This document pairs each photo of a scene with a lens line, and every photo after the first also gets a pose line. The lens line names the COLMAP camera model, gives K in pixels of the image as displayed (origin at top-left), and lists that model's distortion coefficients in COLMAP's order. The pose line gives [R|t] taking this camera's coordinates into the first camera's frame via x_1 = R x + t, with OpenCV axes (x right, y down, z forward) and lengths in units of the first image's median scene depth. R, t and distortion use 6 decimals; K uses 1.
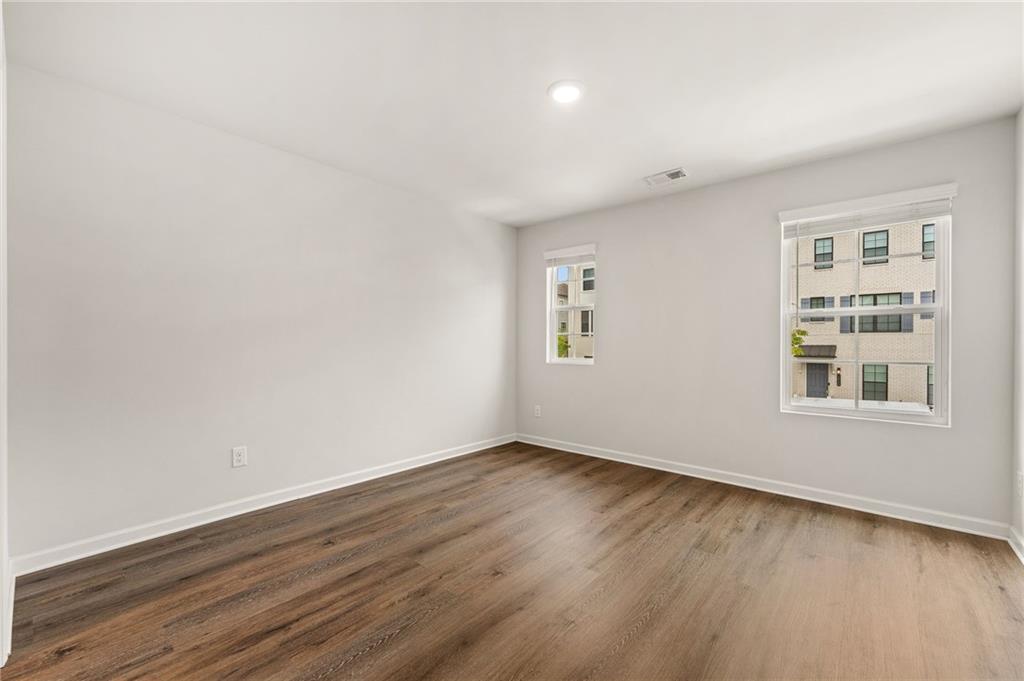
lens RADIAL K [[417.2, 0, 520.6], [0, 417.2, 339.8], [0, 0, 1]] dist [-0.000152, -0.000052]
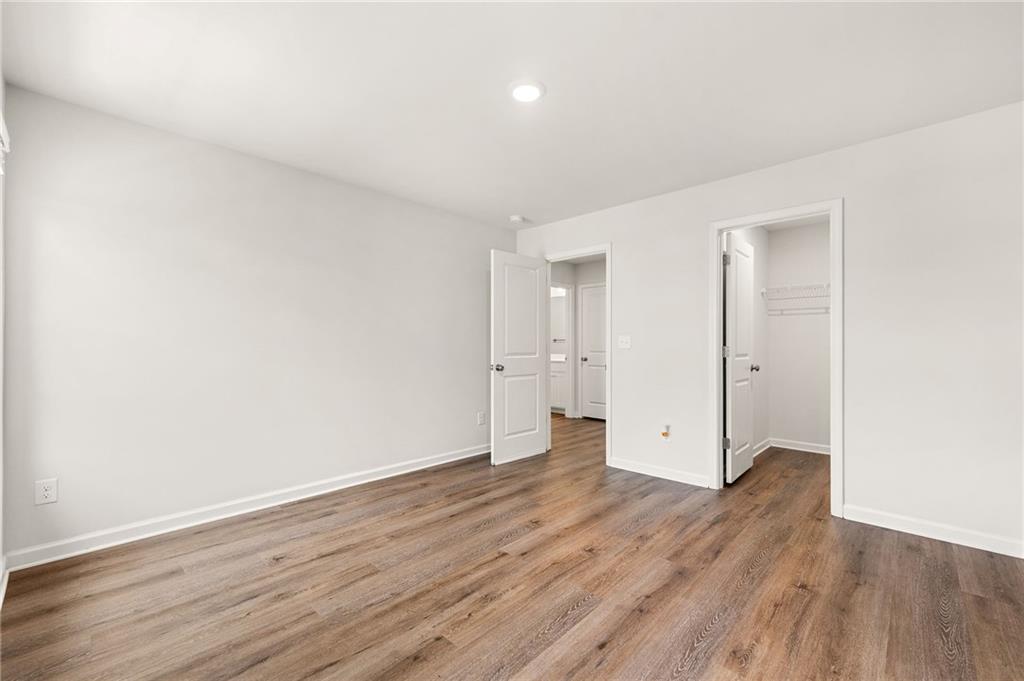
lens RADIAL K [[417.2, 0, 520.6], [0, 417.2, 339.8], [0, 0, 1]] dist [-0.000152, -0.000052]
pose [[-0.998349, -0.004481, 0.057264, 0.063702], [-0.005745, 0.999743, -0.021935, 0.013946], [-0.057151, -0.022228, -0.998118, 1.977469]]
